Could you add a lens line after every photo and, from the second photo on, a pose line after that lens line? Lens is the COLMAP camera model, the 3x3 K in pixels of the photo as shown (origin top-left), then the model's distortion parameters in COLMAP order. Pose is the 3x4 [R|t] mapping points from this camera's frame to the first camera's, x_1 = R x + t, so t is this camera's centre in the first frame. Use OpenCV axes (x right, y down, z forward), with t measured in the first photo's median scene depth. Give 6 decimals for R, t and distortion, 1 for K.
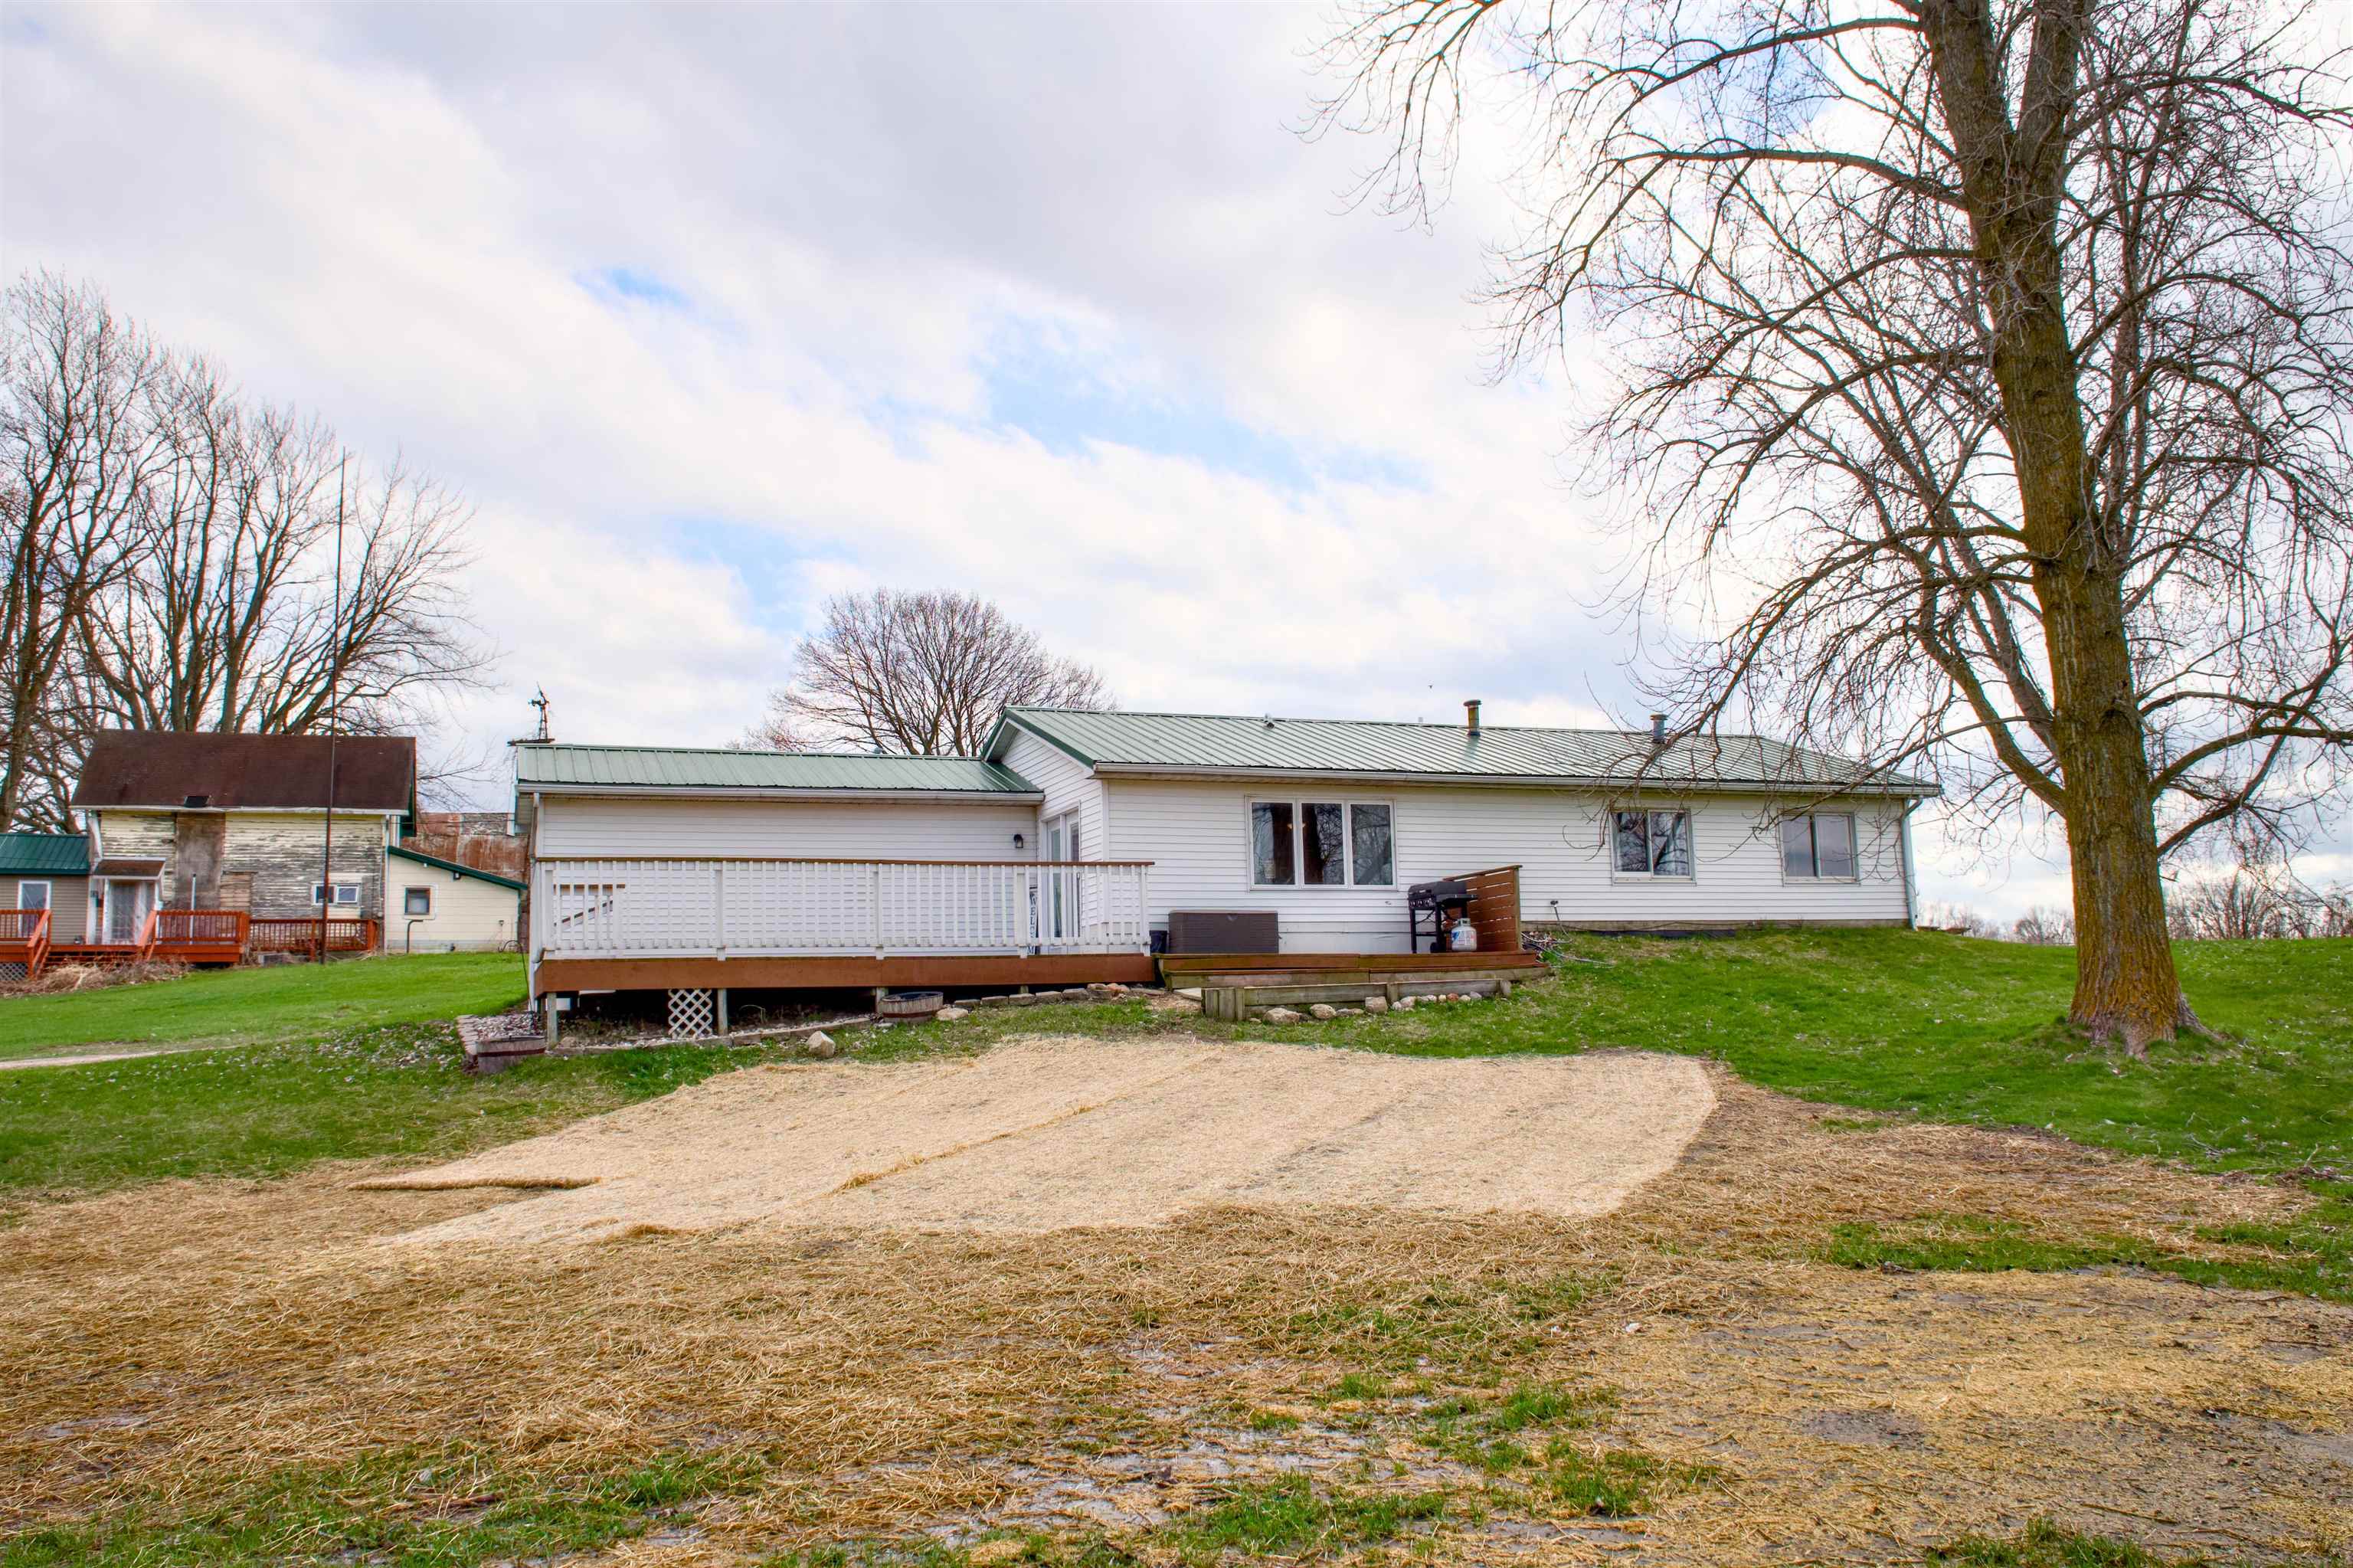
lens RADIAL K [[1783.8, 0, 1191.2], [0, 1783.8, 786.2], [0, 0, 1]] dist [-0.013695, -0.001524]
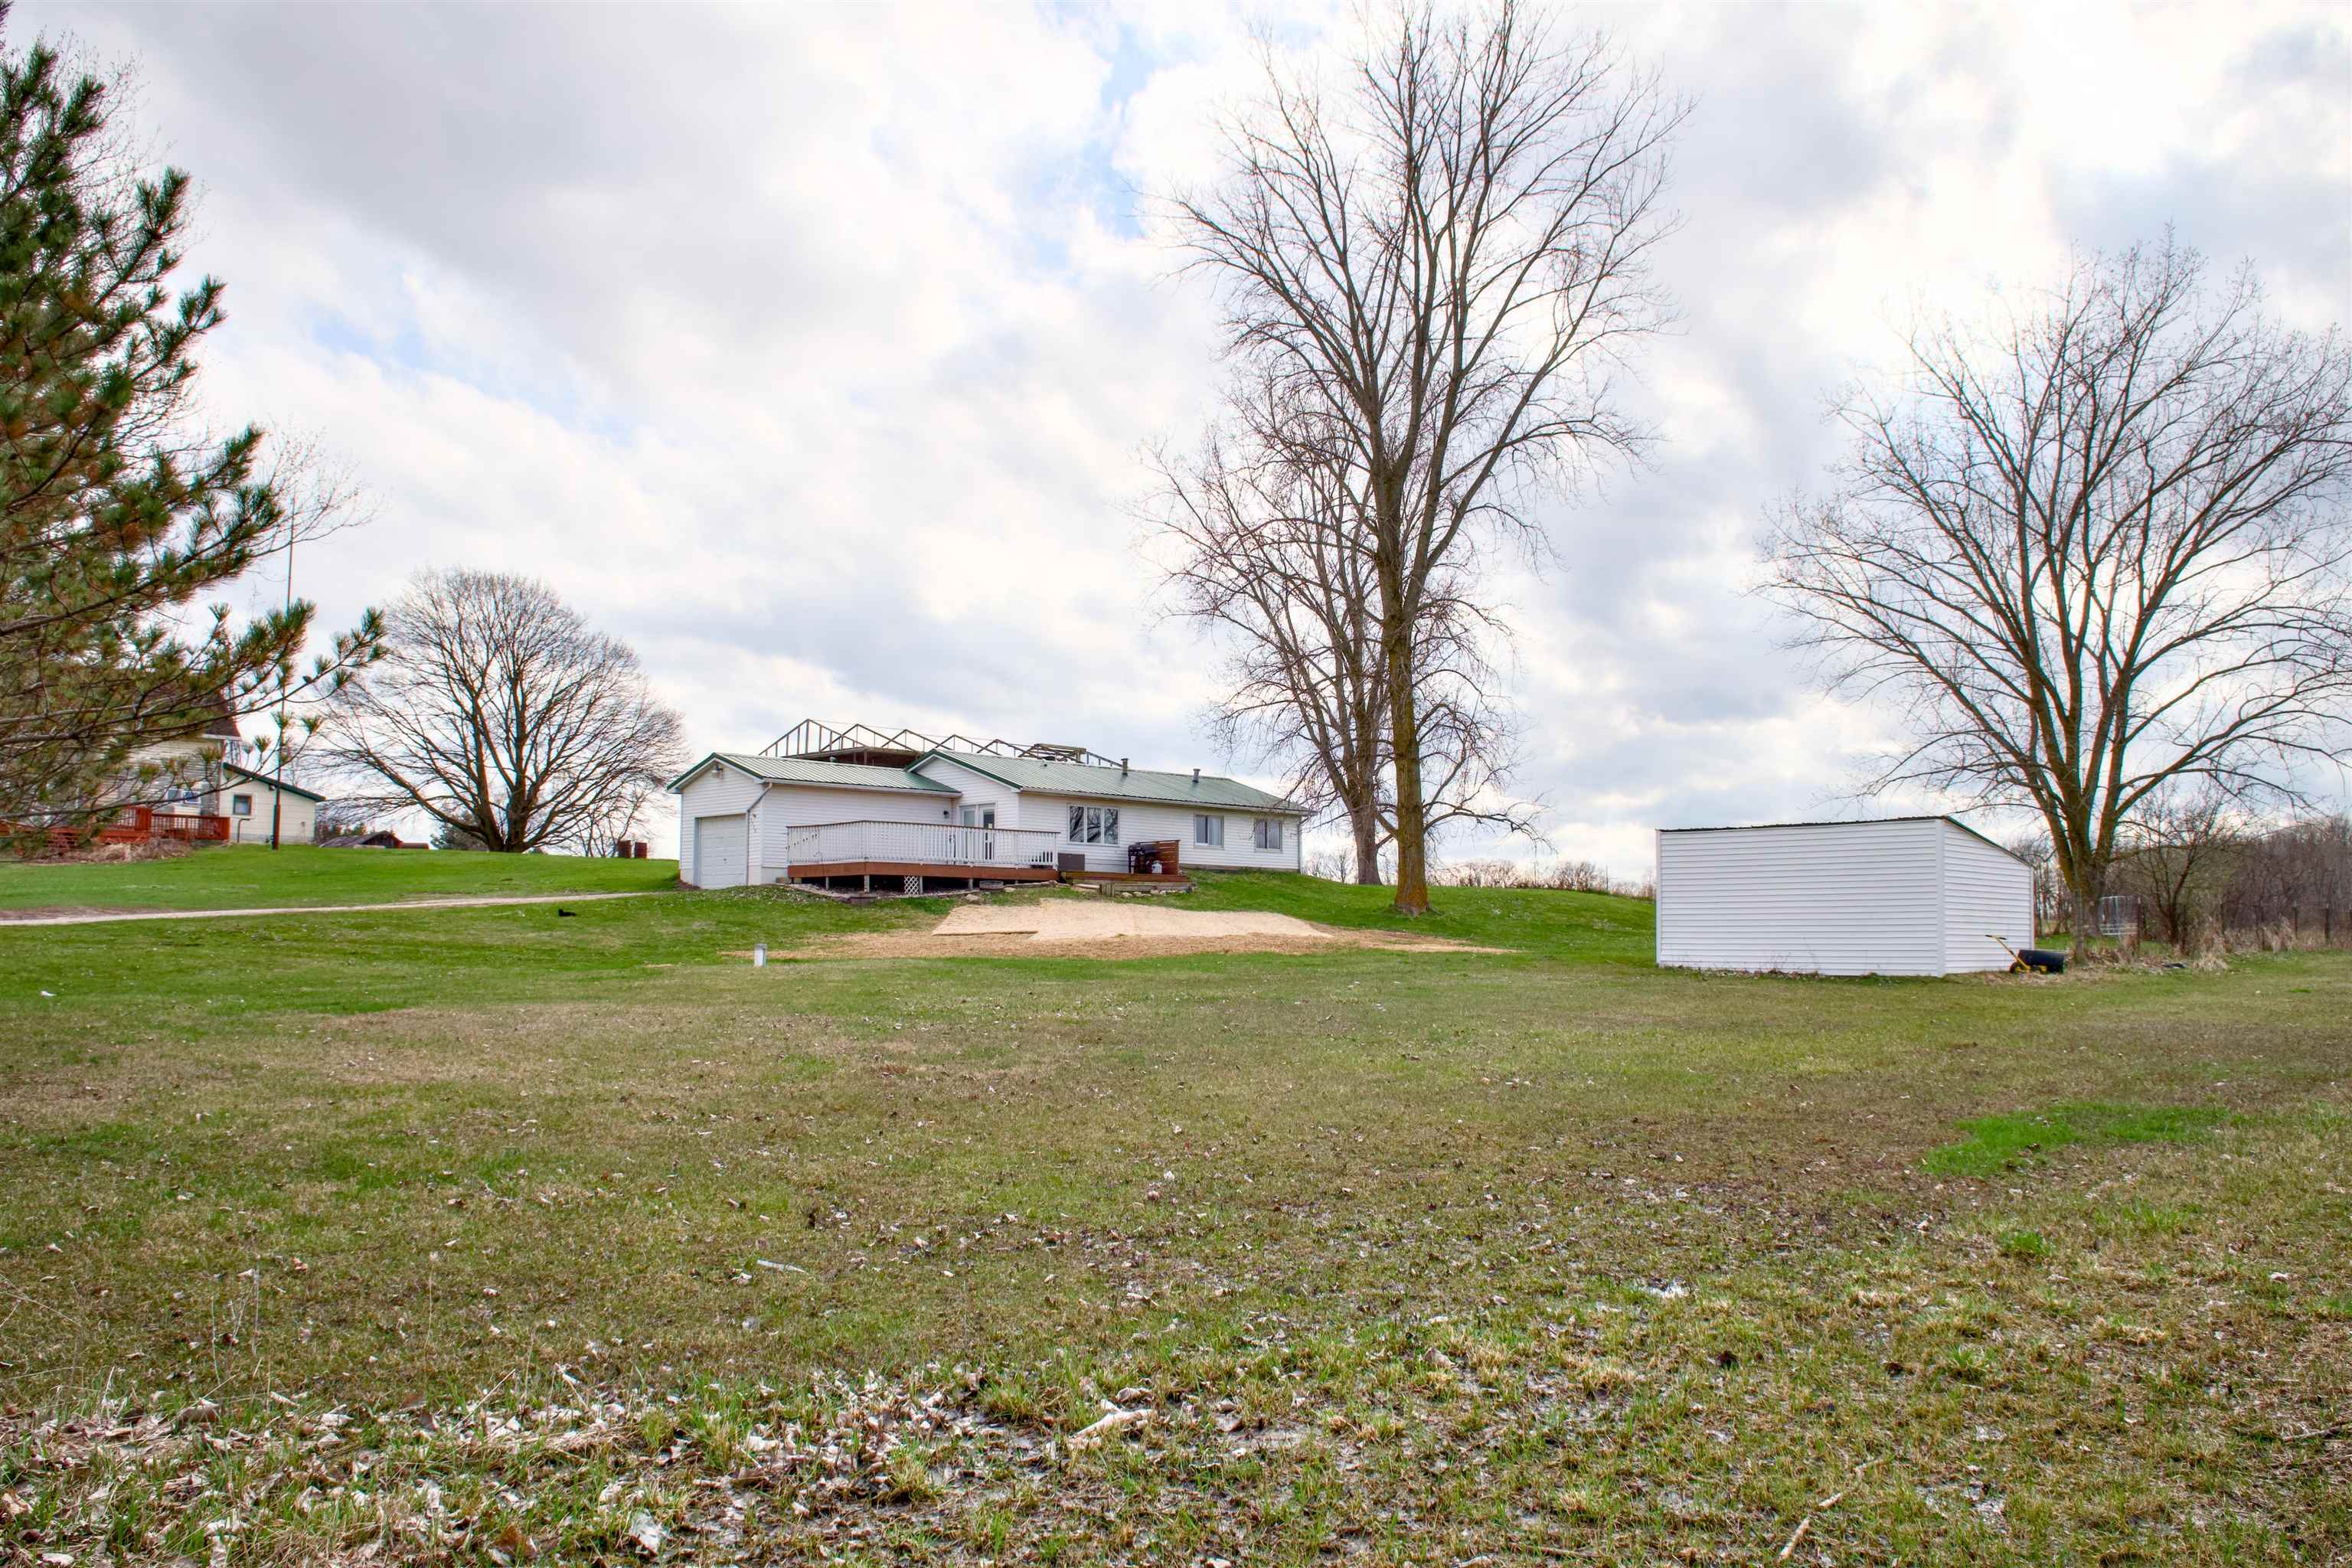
lens RADIAL K [[1783.0, 0, 1170.2], [0, 1783.0, 784.2], [0, 0, 1]] dist [-0.013695, -0.001524]
pose [[0.901887, 0.064401, 0.427144, -0.815987], [-0.080302, 0.996584, 0.019297, -0.072184], [-0.424443, -0.051704, 0.903977, -1.111916]]
